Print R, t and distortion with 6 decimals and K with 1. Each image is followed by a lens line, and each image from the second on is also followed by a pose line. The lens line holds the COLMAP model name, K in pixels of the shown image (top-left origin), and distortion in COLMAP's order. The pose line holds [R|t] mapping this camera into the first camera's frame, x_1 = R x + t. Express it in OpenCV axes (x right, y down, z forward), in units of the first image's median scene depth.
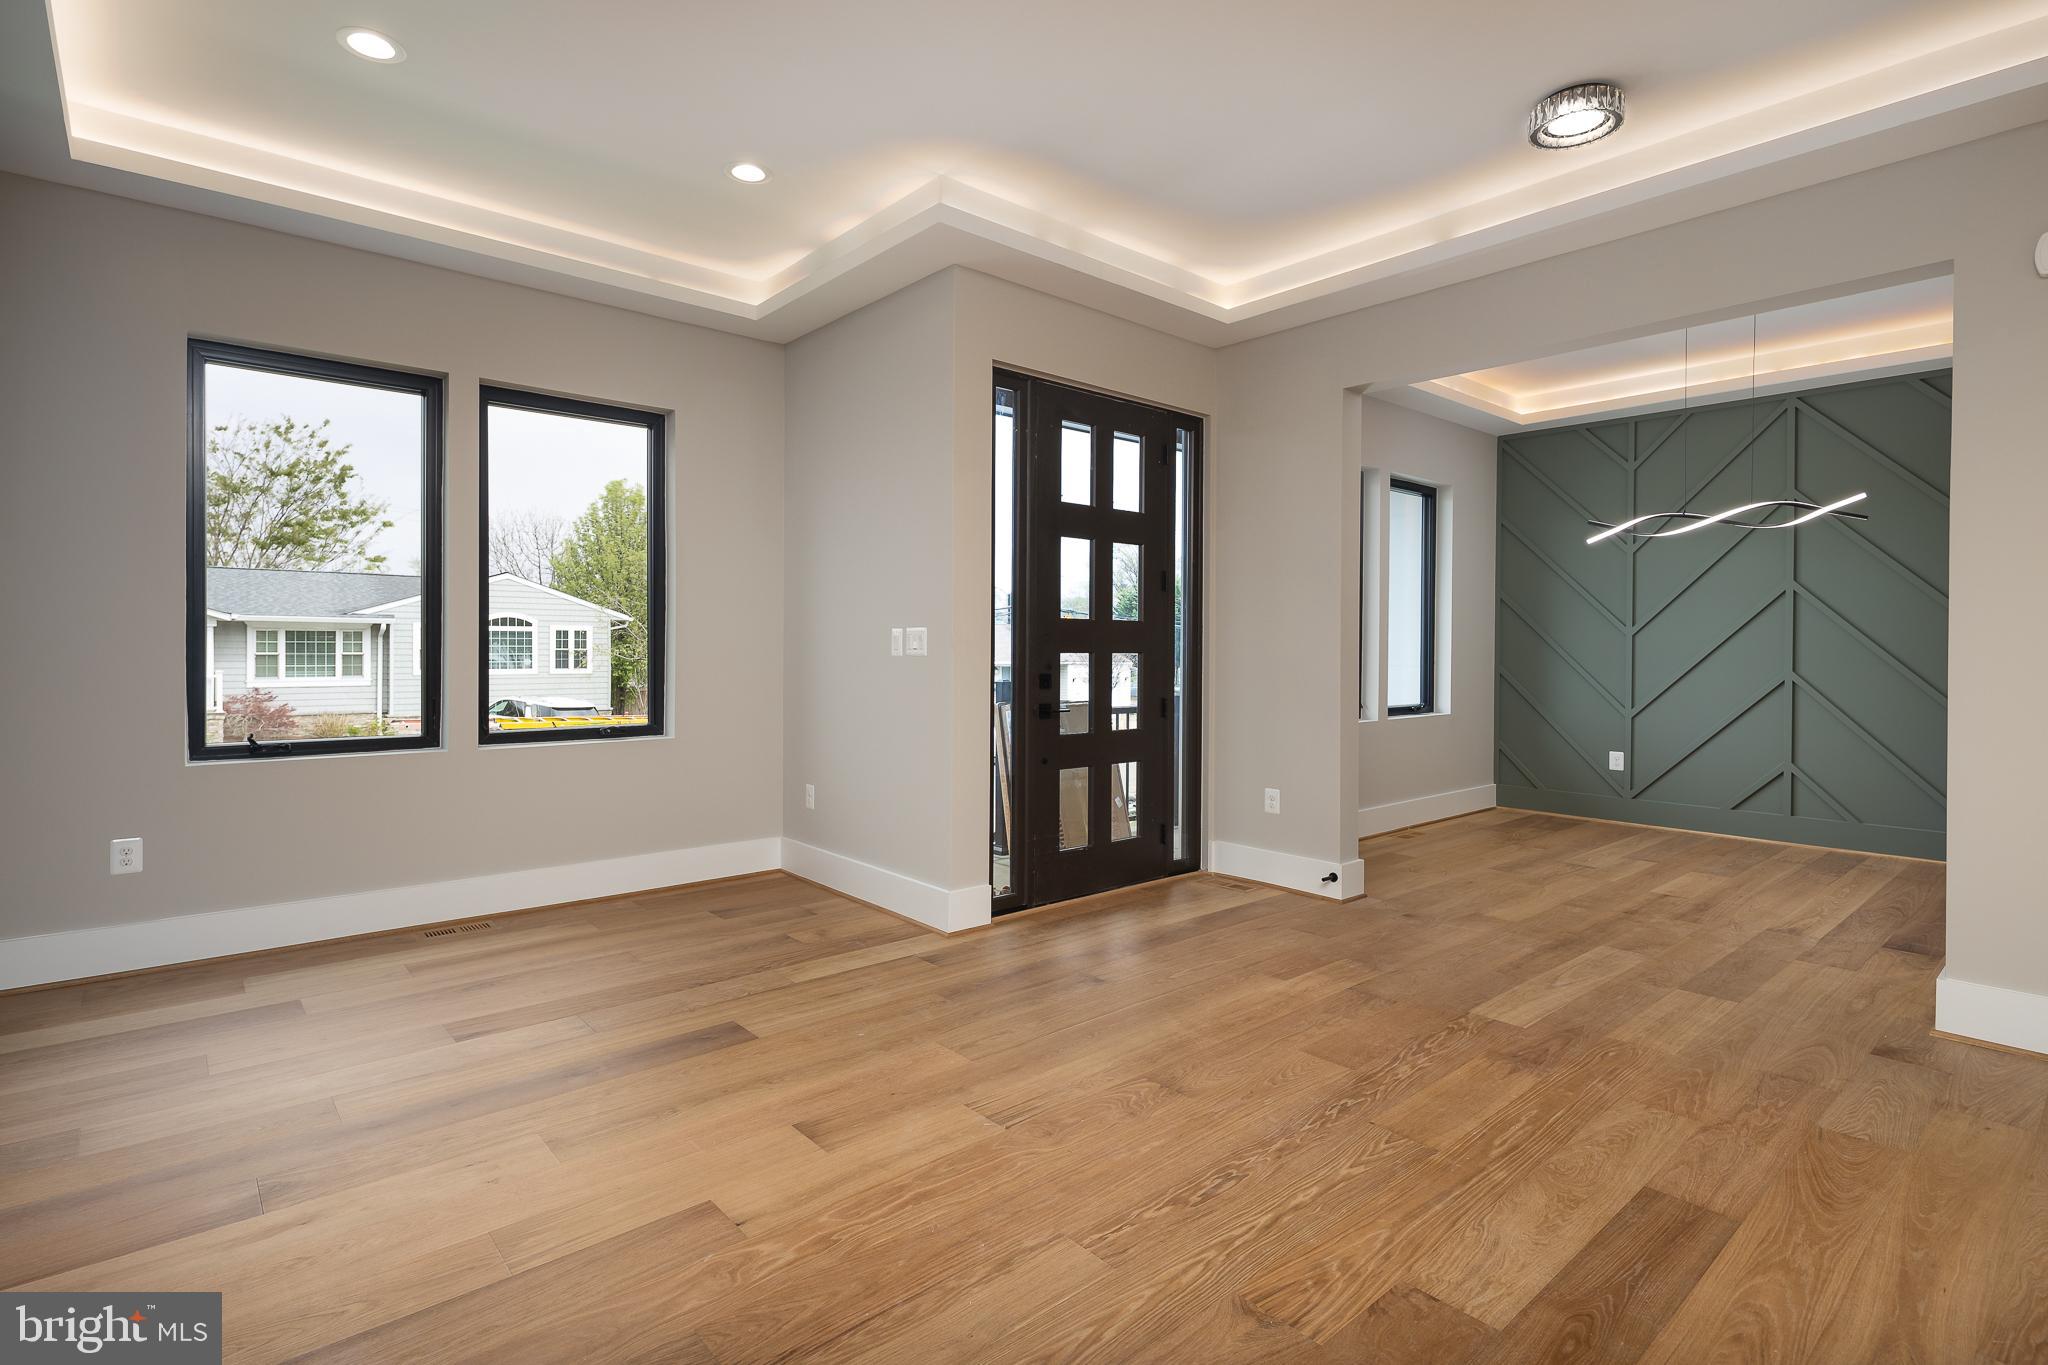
lens RADIAL K [[998.5, 0, 1007.0], [0, 998.5, 652.5], [0, 0, 1]] dist [0.006775, -0.004842]
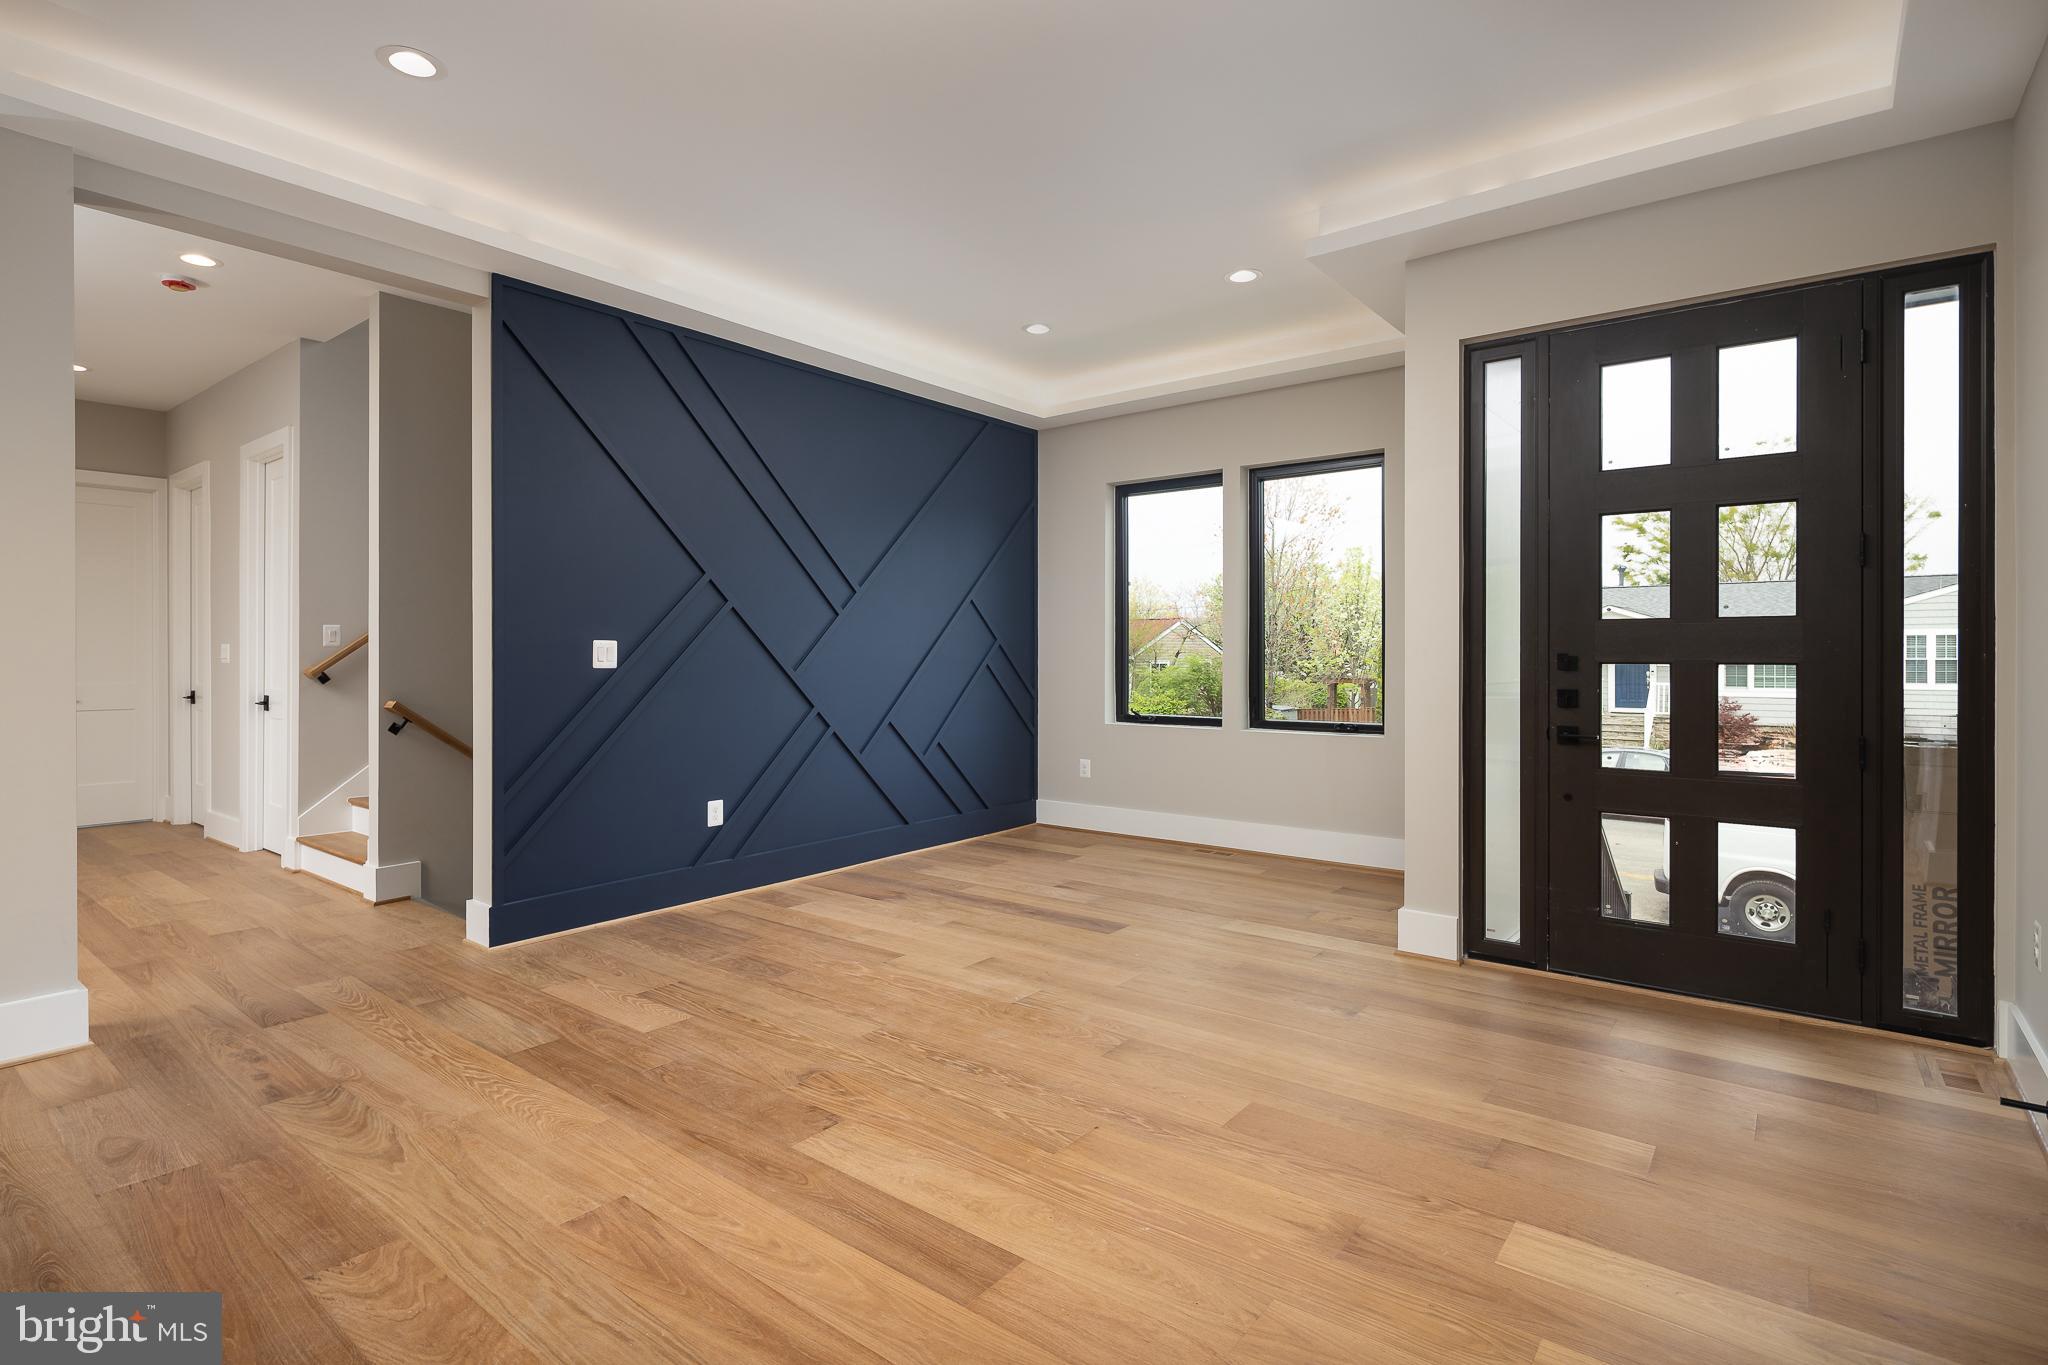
lens RADIAL K [[998.5, 0, 1023.2], [0, 998.5, 652.4], [0, 0, 1]] dist [0.006775, -0.004842]
pose [[0.188219, -0.007441, -0.982099, 1.400120], [-0.002606, 0.999964, -0.008075, -0.002535], [0.982124, 0.004080, 0.188193, 0.762883]]
